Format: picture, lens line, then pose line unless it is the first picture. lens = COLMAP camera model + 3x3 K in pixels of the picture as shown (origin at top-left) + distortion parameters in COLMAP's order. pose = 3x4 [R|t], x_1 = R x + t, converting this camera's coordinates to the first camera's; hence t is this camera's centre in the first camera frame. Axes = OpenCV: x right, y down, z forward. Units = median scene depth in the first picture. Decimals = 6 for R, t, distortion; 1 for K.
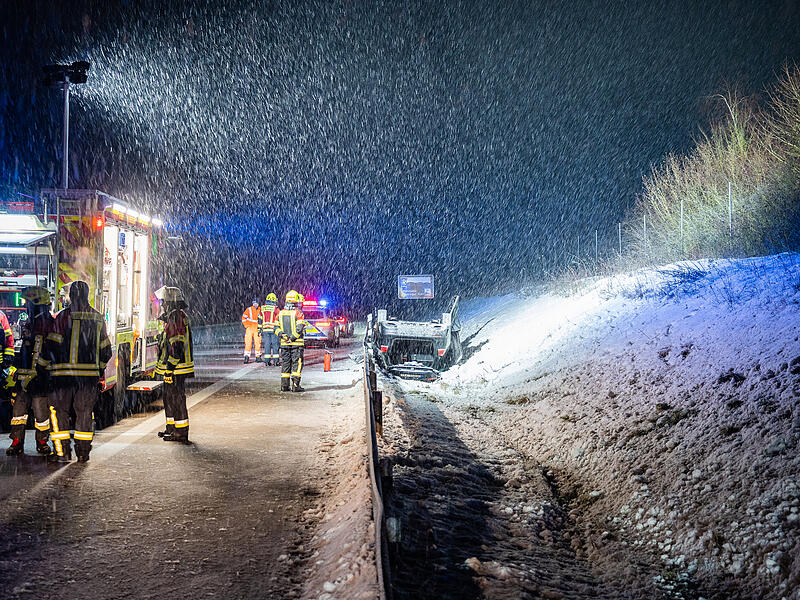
lens RADIAL K [[1032.2, 0, 400.3], [0, 1032.2, 282.4], [0, 0, 1]] dist [-0.004456, 0.003081]
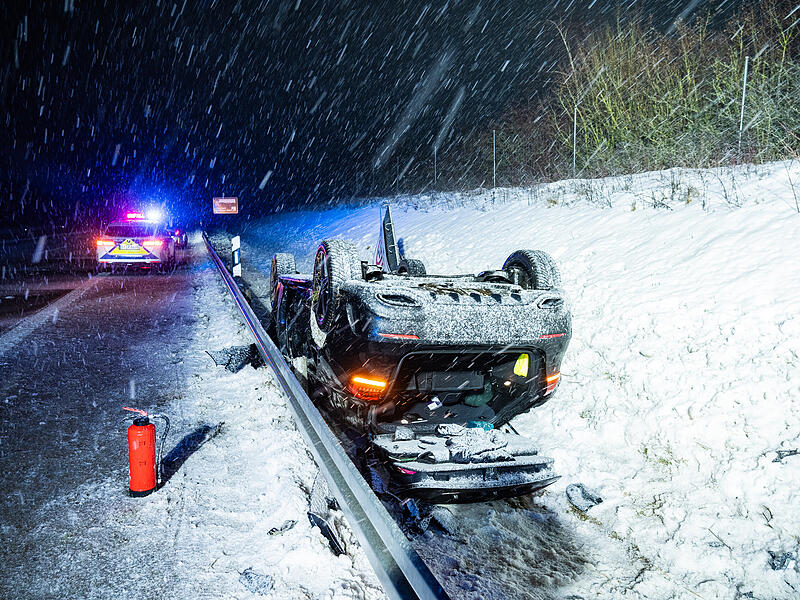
lens RADIAL K [[604.8, 0, 400.0], [0, 604.8, 300.0], [0, 0, 1]] dist [-0.033428, 0.007316]
pose [[0.955352, -0.048458, 0.291470, -0.027957], [0.001831, 0.987412, 0.158160, 0.010103], [-0.295465, -0.150565, 0.943414, 0.465503]]
